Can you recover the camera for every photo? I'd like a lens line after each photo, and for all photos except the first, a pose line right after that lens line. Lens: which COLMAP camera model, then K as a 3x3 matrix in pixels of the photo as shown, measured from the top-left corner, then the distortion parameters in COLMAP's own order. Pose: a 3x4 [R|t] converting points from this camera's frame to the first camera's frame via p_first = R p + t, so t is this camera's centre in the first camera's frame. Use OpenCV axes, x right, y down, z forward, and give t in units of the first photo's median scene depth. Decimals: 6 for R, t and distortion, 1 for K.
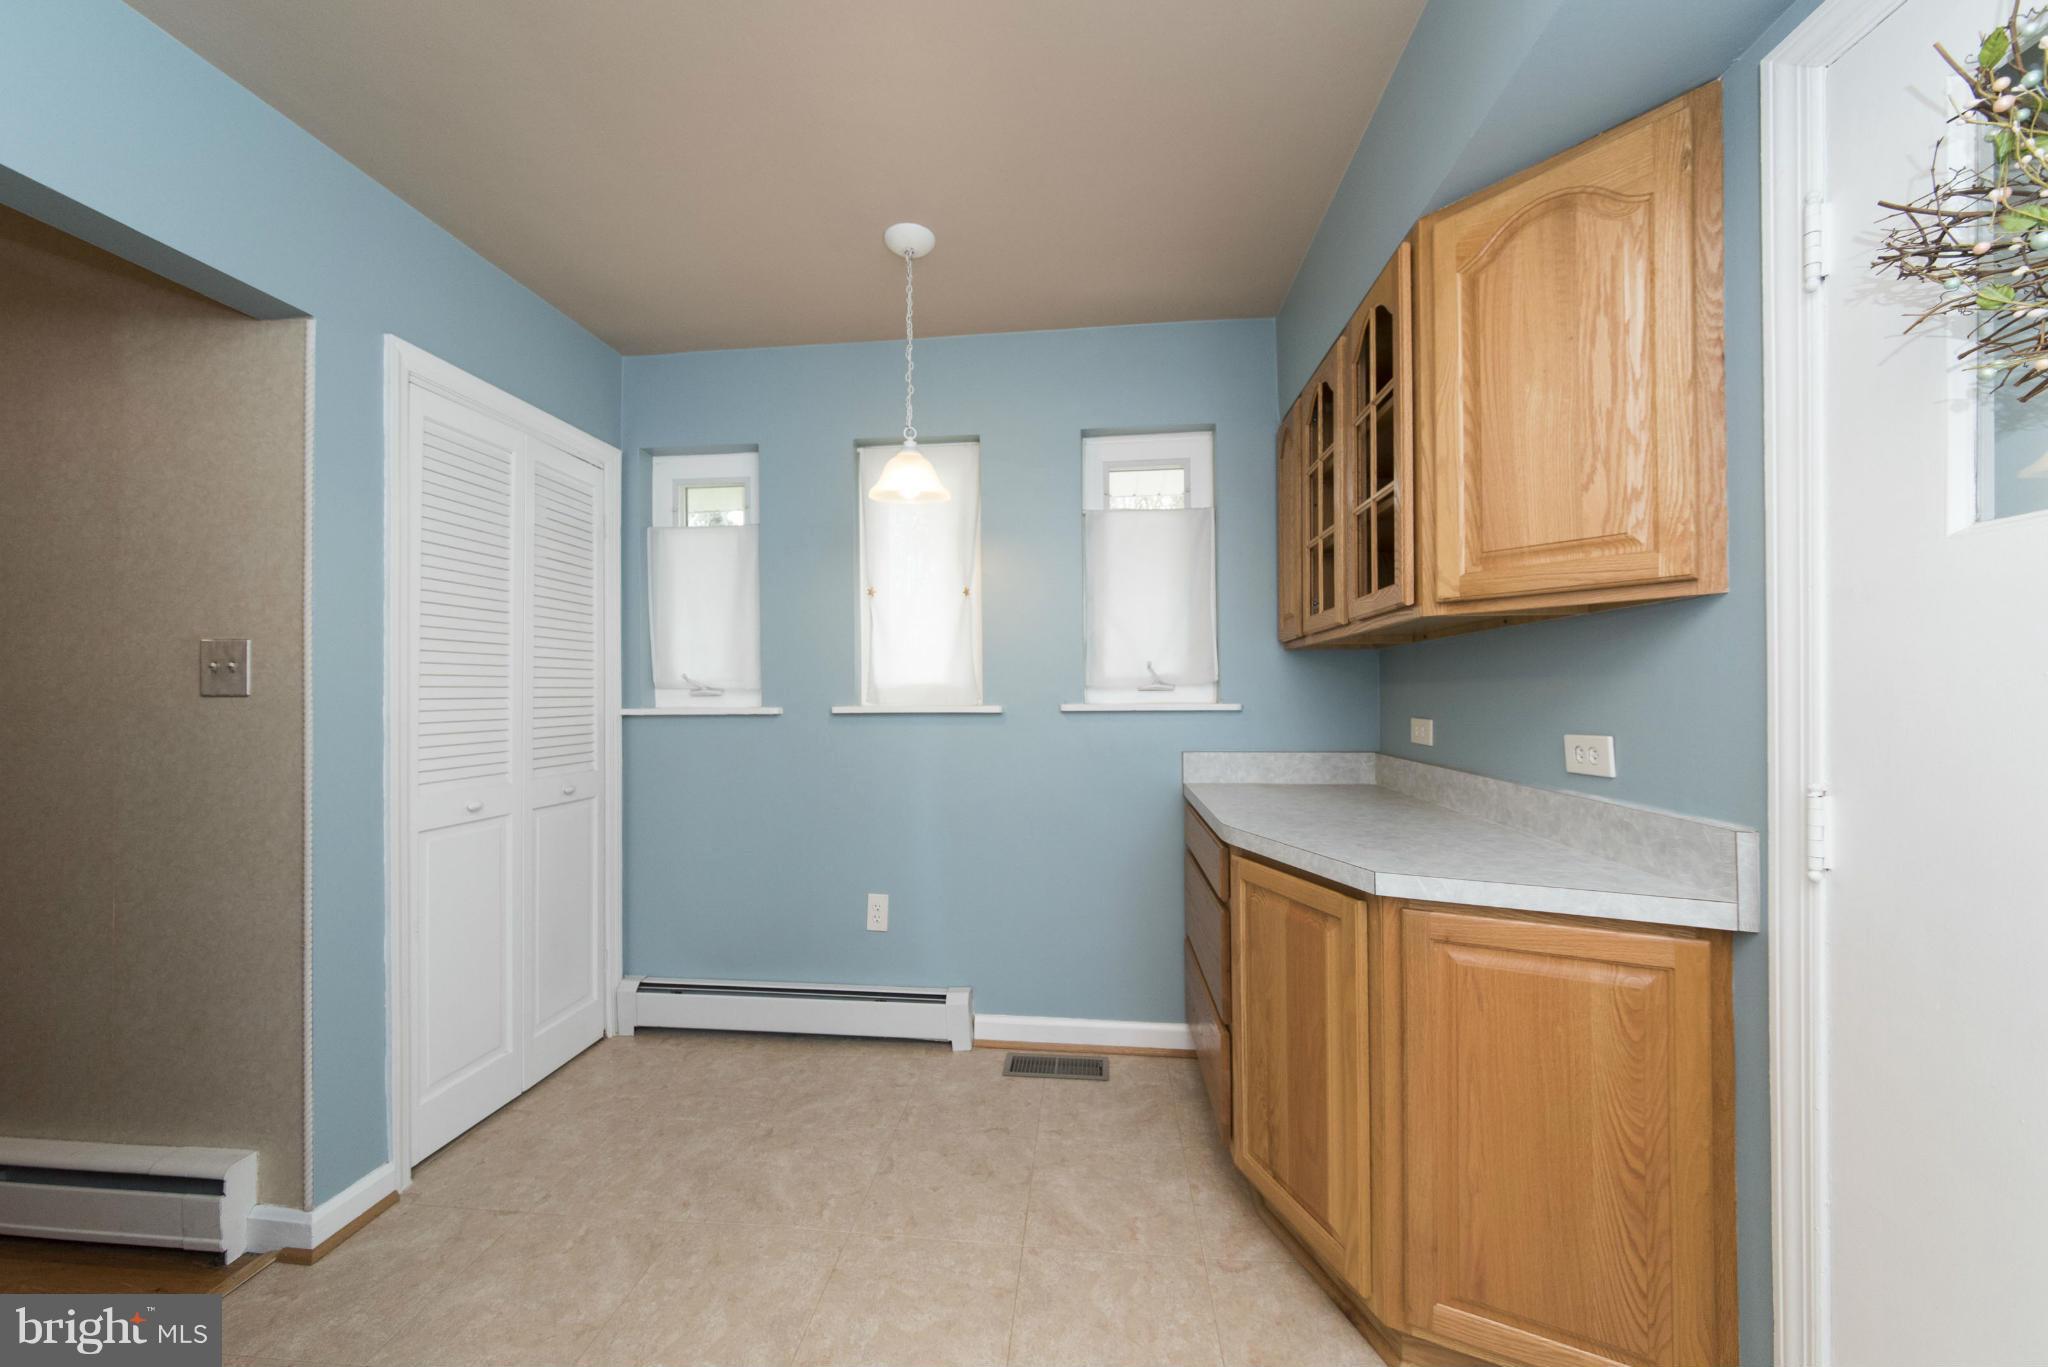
lens RADIAL K [[752.5, 0, 1034.5], [0, 752.5, 696.9], [0, 0, 1]] dist [-0.006202, -0.000052]
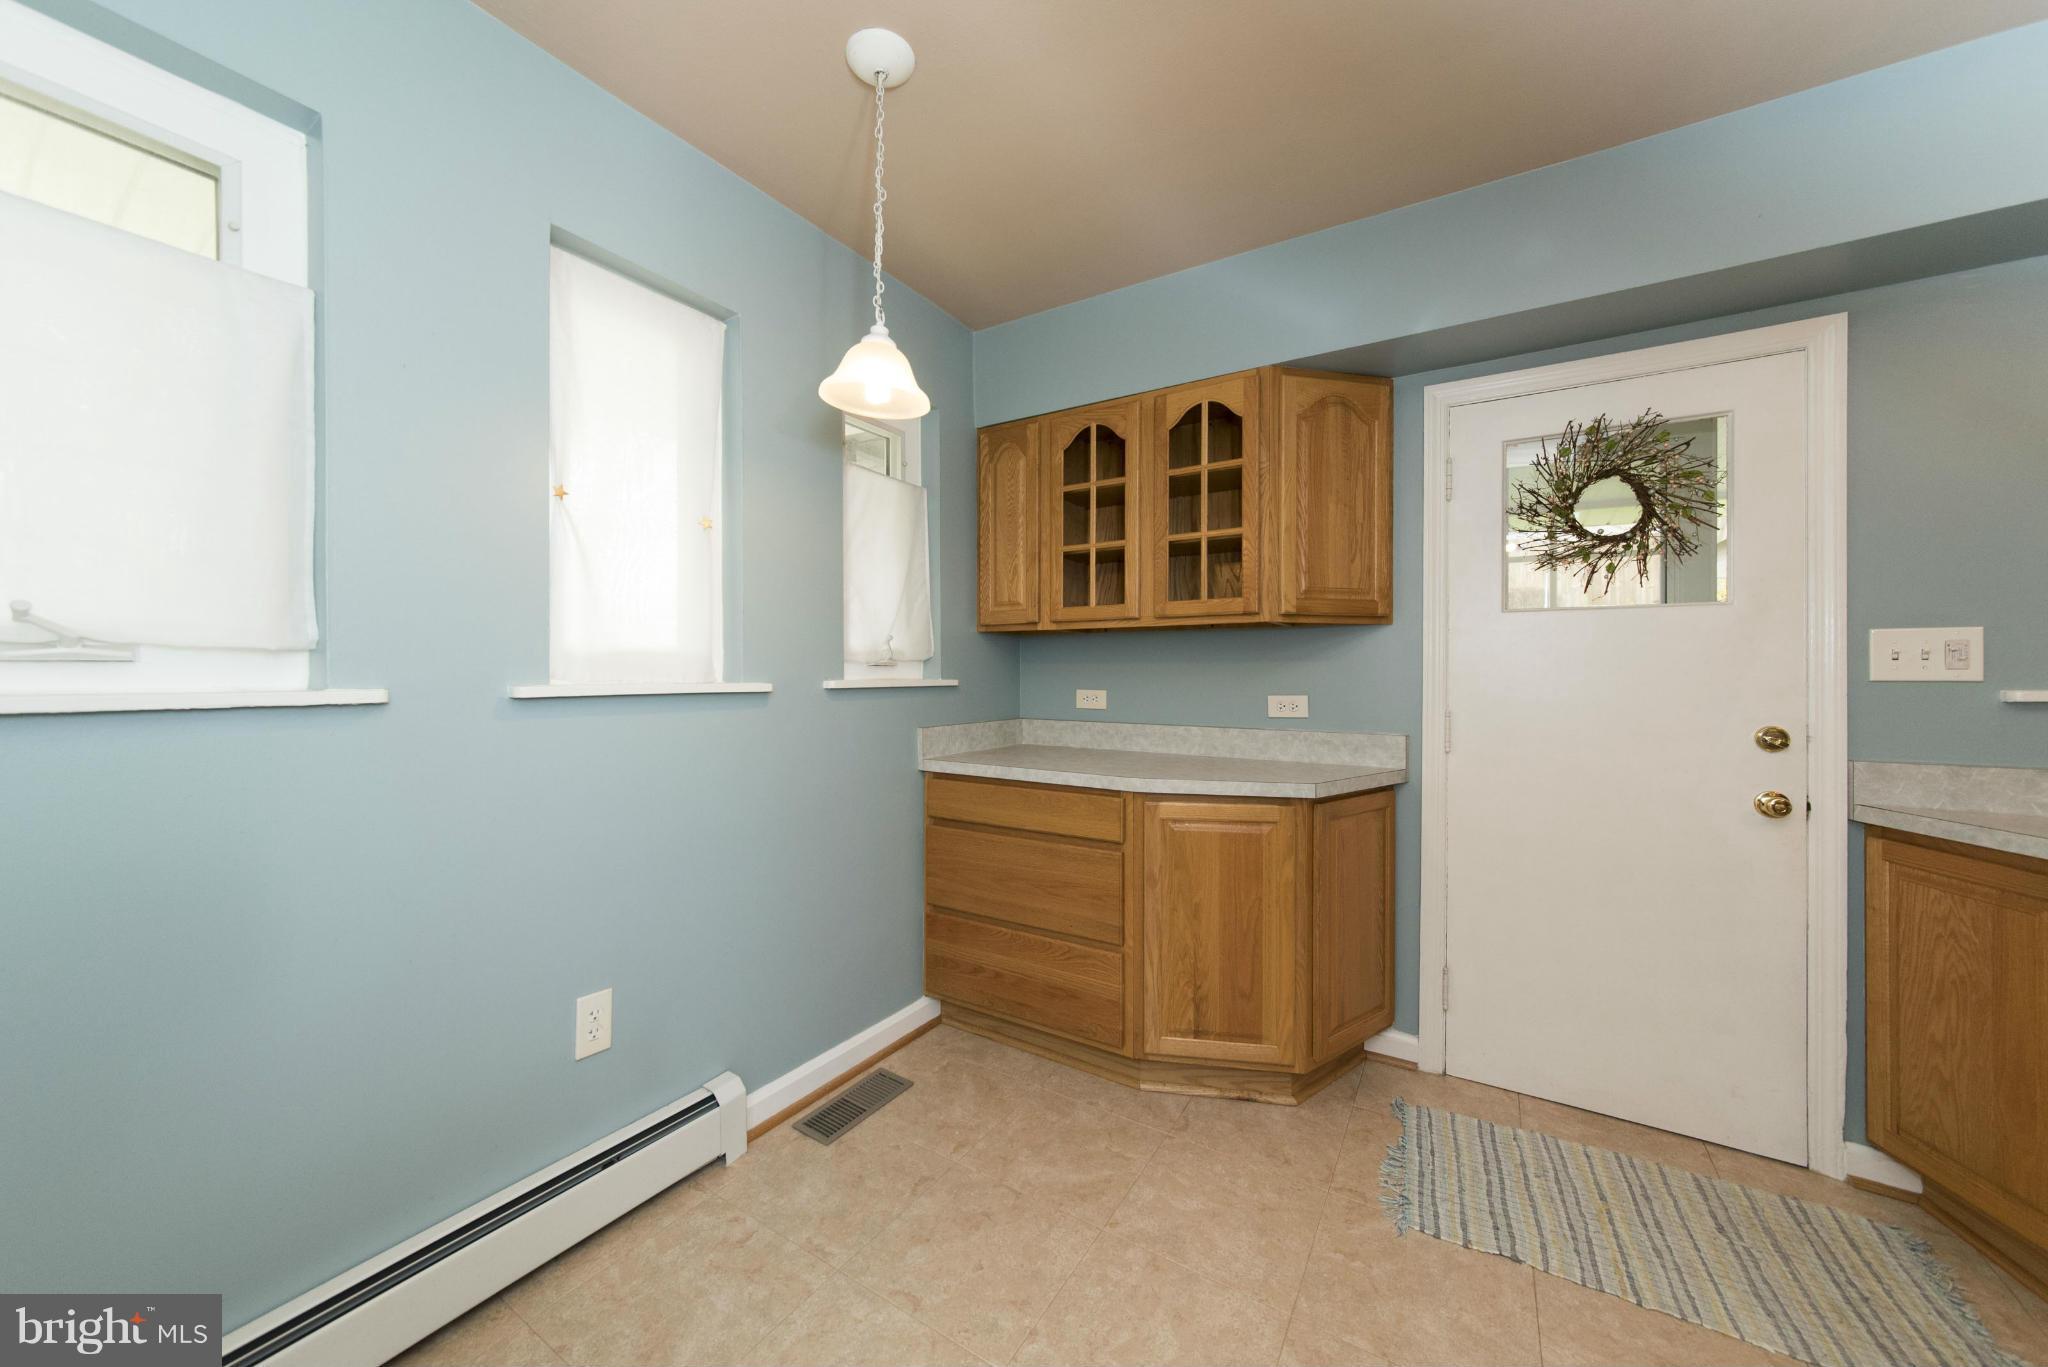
lens RADIAL K [[730.7, 0, 1024.0], [0, 730.7, 683.5], [0, 0, 1]] dist [-0.000971, -0.000115]
pose [[0.448510, -0.004732, 0.893765, -0.625485], [-0.001528, 0.999980, 0.006061, 0.008256], [-0.893777, -0.004084, 0.448494, 0.456152]]
